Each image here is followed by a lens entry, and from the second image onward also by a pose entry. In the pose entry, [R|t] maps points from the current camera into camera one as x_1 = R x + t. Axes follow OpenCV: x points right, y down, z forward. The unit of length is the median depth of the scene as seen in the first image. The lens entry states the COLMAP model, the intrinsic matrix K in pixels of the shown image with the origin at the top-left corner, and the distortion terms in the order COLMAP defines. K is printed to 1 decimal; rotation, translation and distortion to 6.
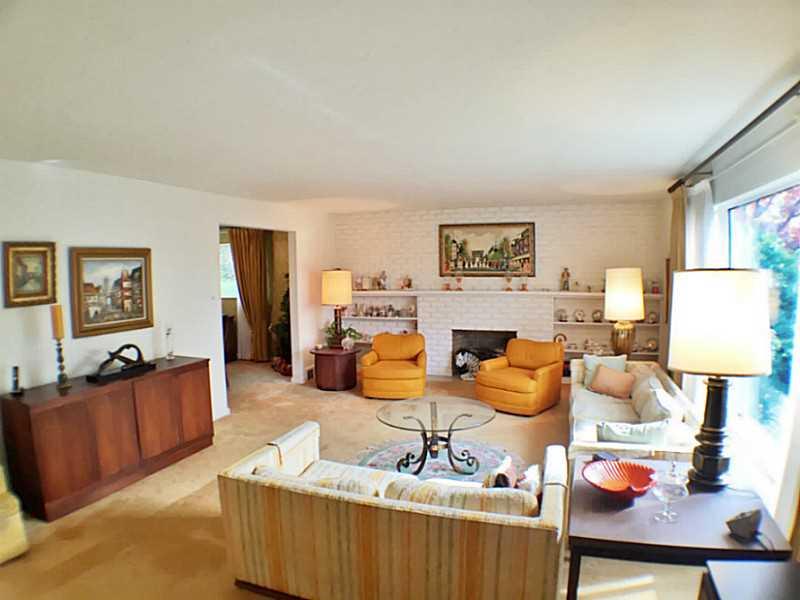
lens RADIAL K [[489.9, 0, 395.2], [0, 489.9, 302.8], [0, 0, 1]] dist [-0.144392, 0.002045]
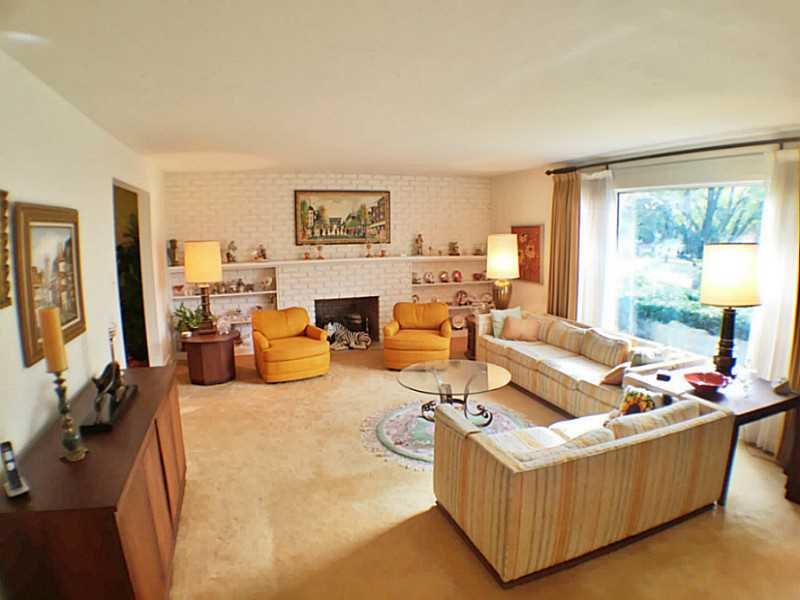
lens RADIAL K [[489.9, 0, 395.2], [0, 489.9, 302.8], [0, 0, 1]] dist [-0.144392, 0.002045]
pose [[0.785485, -0.089792, 0.612332, -0.358061], [0.048981, 0.995335, 0.083124, -0.012357], [-0.616939, -0.035300, 0.786219, 0.150428]]
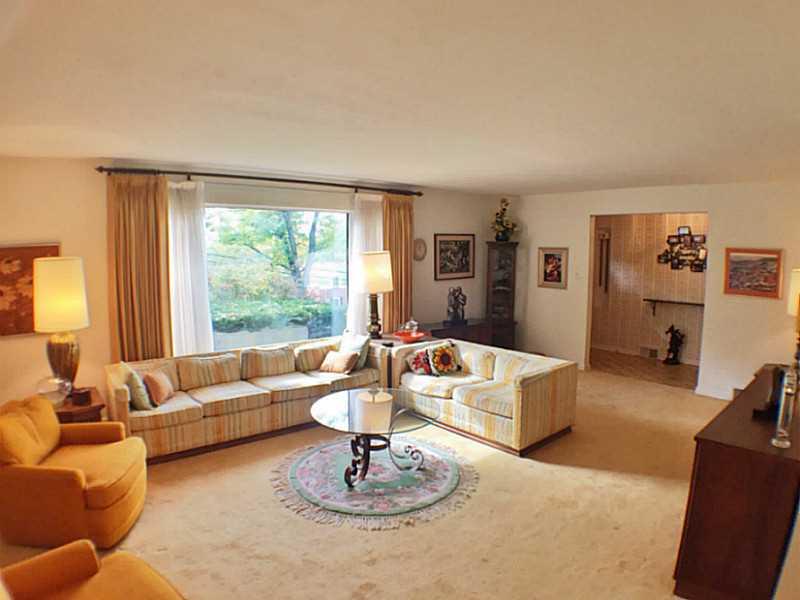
lens RADIAL K [[489.9, 0, 395.2], [0, 489.9, 302.8], [0, 0, 1]] dist [-0.144392, 0.002045]
pose [[-0.860592, -0.047840, 0.507044, -0.227999], [0.046662, 0.983985, 0.172037, -0.073237], [-0.507153, 0.171713, -0.844577, 0.975271]]
